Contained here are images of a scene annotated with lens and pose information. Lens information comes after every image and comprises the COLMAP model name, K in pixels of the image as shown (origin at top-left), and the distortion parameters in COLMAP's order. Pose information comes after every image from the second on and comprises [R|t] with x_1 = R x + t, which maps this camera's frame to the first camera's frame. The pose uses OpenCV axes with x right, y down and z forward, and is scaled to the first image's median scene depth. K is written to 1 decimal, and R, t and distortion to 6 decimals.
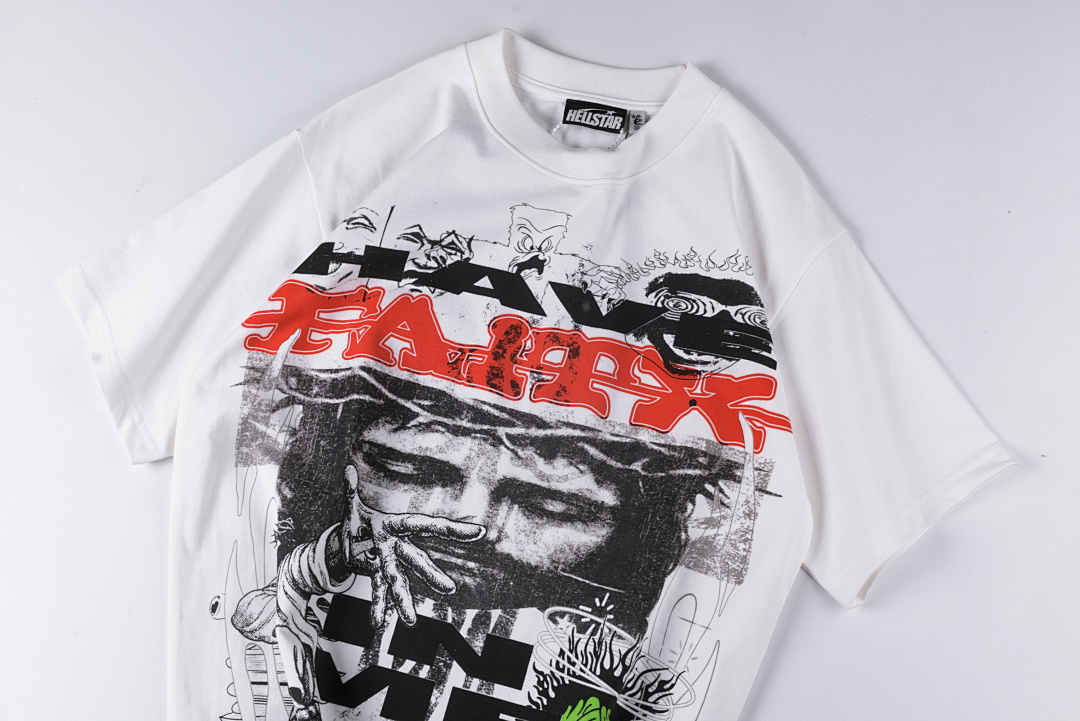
lens RADIAL K [[1618.0, 0, 540.0], [0, 1618.0, 360.5], [0, 0, 1]] dist [-0.000298, -0.014302]
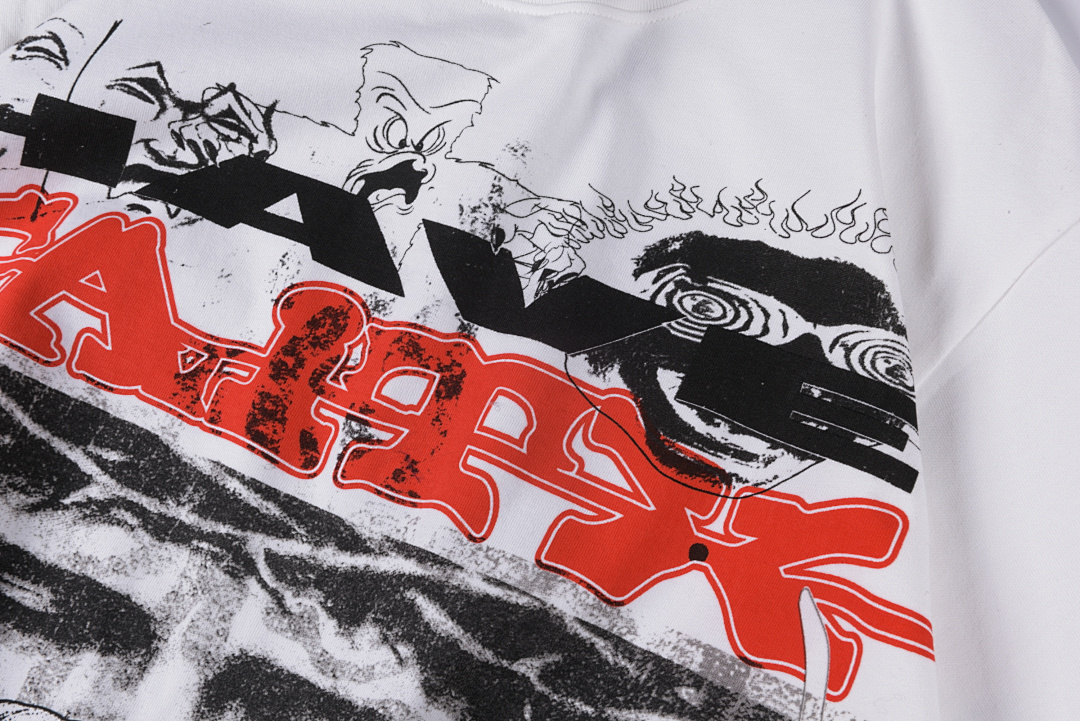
lens RADIAL K [[1726.6, 0, 541.5], [0, 1726.6, 479.0], [0, 0, 1]] dist [-0.097451, -0.081984]
pose [[0.989191, 0.132617, -0.062564, 0.076909], [-0.130635, 0.990820, 0.034791, 0.000583], [0.066604, -0.026242, 0.997434, 0.539635]]
